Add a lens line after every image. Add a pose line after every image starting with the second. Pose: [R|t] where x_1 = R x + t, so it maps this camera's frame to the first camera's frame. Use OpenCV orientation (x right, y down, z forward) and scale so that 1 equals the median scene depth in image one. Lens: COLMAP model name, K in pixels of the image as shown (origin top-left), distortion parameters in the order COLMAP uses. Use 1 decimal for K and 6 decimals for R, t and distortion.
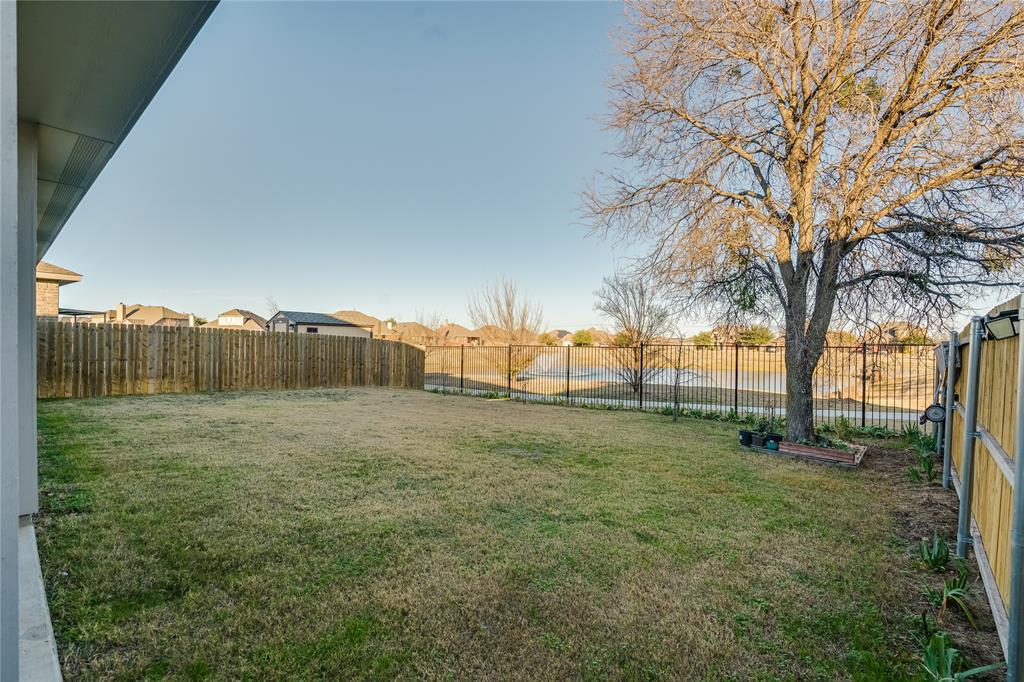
lens RADIAL K [[463.0, 0, 512.7], [0, 463.0, 346.8], [0, 0, 1]] dist [-0.000592, 0.000308]
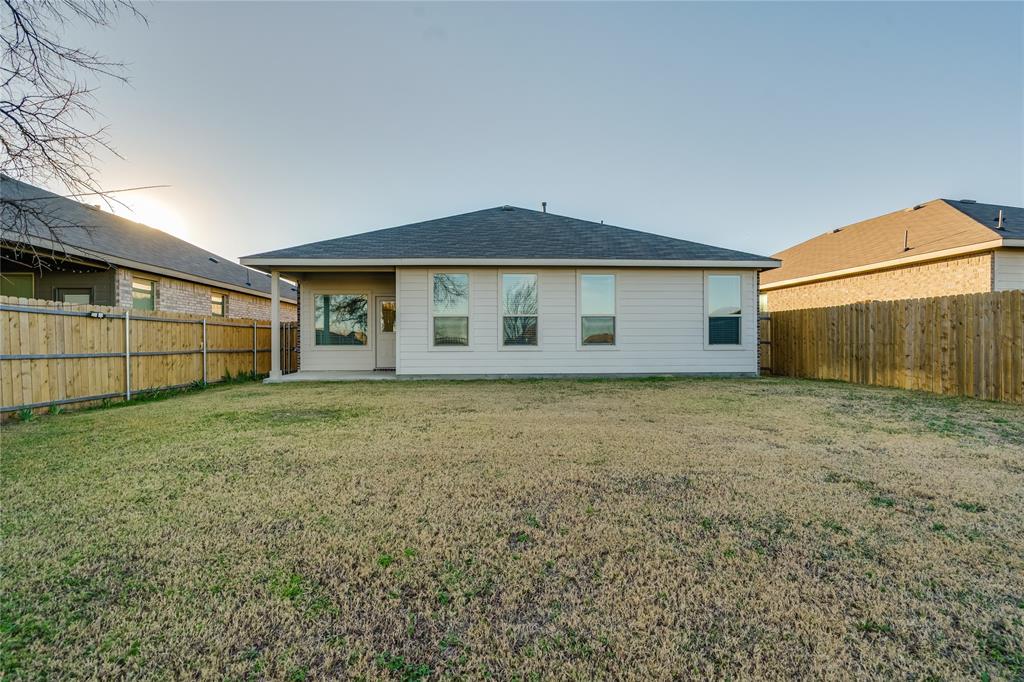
lens RADIAL K [[463.0, 0, 513.3], [0, 463.0, 343.3], [0, 0, 1]] dist [-0.000592, 0.000308]
pose [[-0.716230, -0.008871, -0.697808, 0.210088], [-0.008547, 0.999956, -0.003939, 0.033373], [0.697812, 0.003143, -0.716274, 1.063121]]
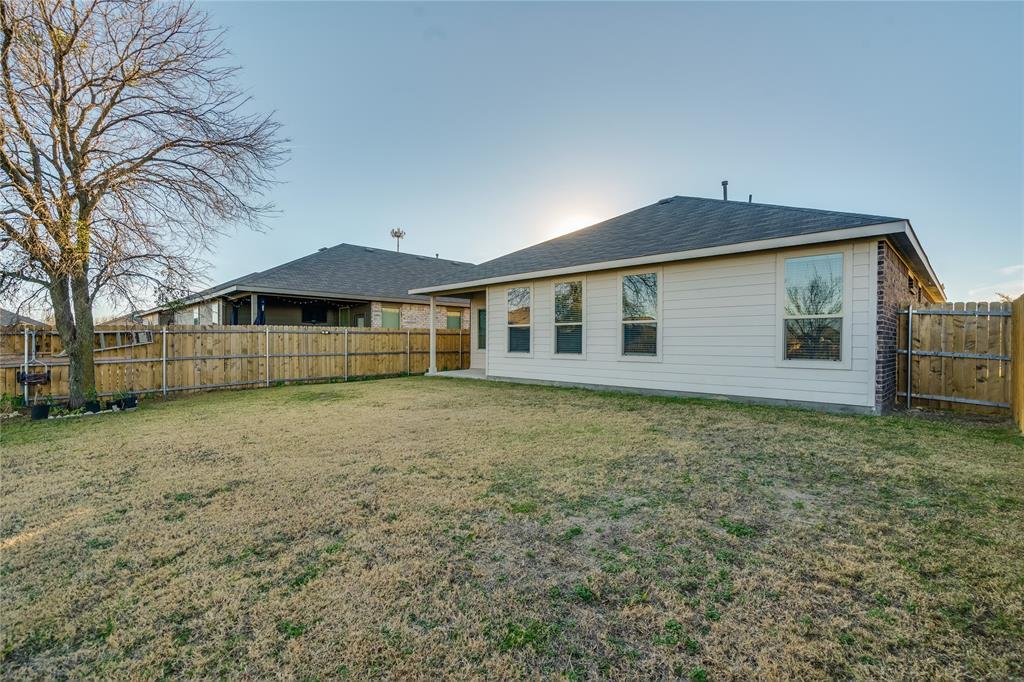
lens RADIAL K [[463.0, 0, 514.1], [0, 463.0, 342.7], [0, 0, 1]] dist [-0.000592, 0.000308]
pose [[-0.997569, -0.011445, 0.068733, -0.395069], [-0.010587, 0.999862, 0.012829, 0.001771], [-0.068870, 0.012070, -0.997553, 1.335553]]
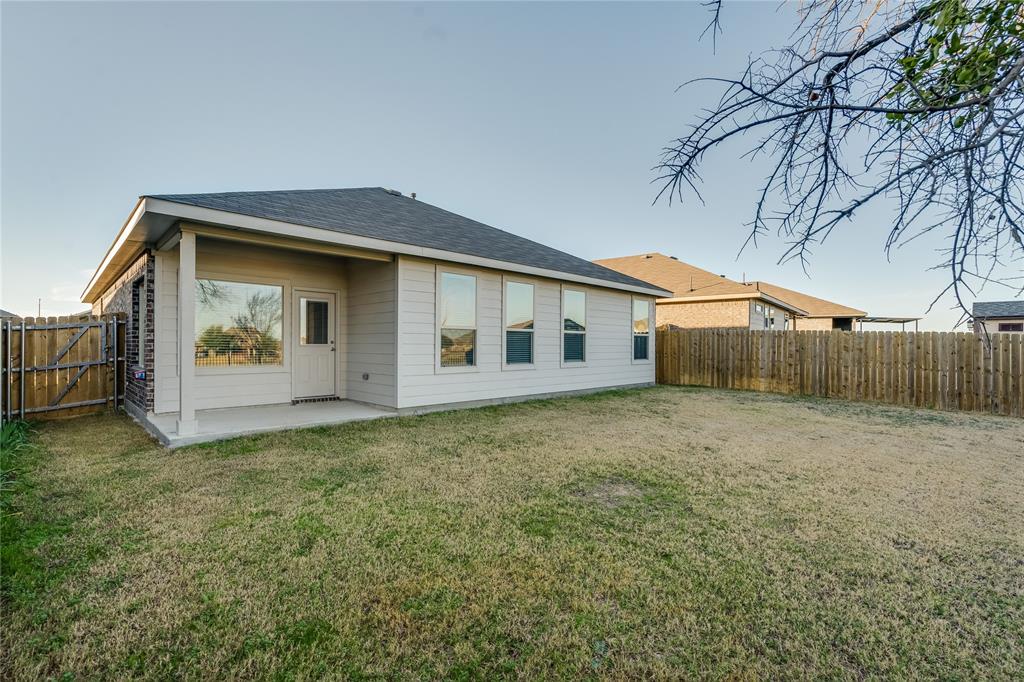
lens RADIAL K [[463.0, 0, 514.8], [0, 463.0, 343.4], [0, 0, 1]] dist [-0.000592, 0.000308]
pose [[-0.067581, -0.013170, -0.997627, 0.370955], [-0.016206, 0.999795, -0.012101, 0.008700], [0.997582, 0.015350, -0.067781, 0.463385]]
